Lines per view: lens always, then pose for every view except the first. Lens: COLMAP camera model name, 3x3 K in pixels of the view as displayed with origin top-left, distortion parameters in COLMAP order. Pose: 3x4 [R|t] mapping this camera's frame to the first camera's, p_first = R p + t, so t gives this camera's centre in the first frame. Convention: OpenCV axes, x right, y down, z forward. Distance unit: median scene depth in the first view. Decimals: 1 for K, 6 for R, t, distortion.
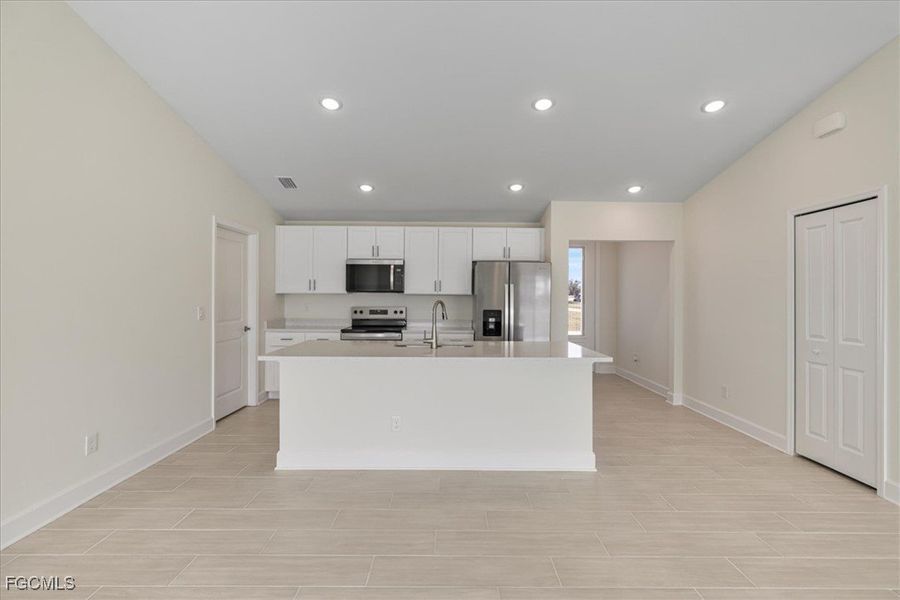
lens RADIAL K [[418.4, 0, 450.0], [0, 418.4, 300.0], [0, 0, 1]] dist [-0.000381, -0.000036]
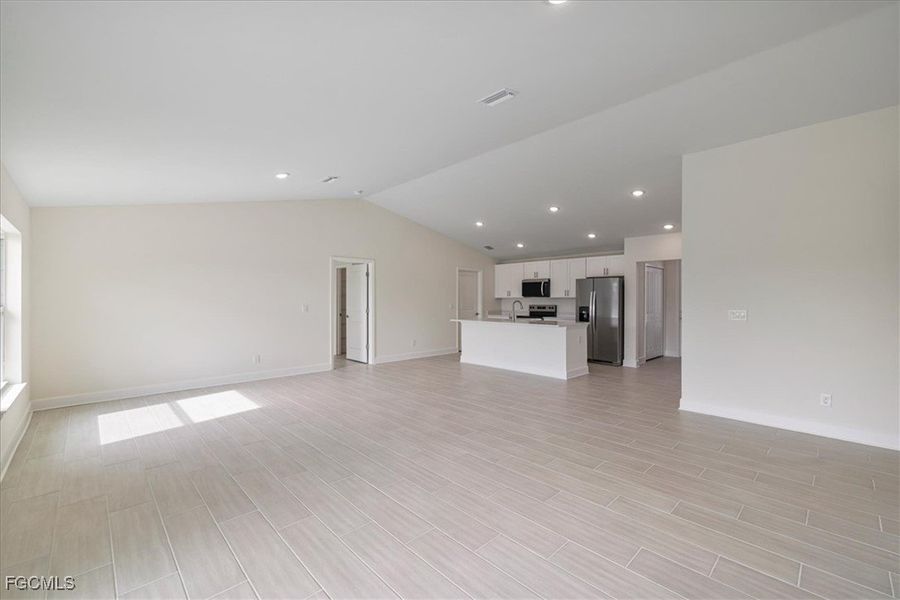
lens RADIAL K [[395.0, 0, 450.0], [0, 395.0, 300.0], [0, 0, 1]] dist [-0.000842, -0.000212]
pose [[0.674953, -0.006692, -0.737831, 0.877128], [-0.006659, 0.999863, -0.015160, 0.025204], [0.737831, 0.015145, 0.674815, -0.482000]]
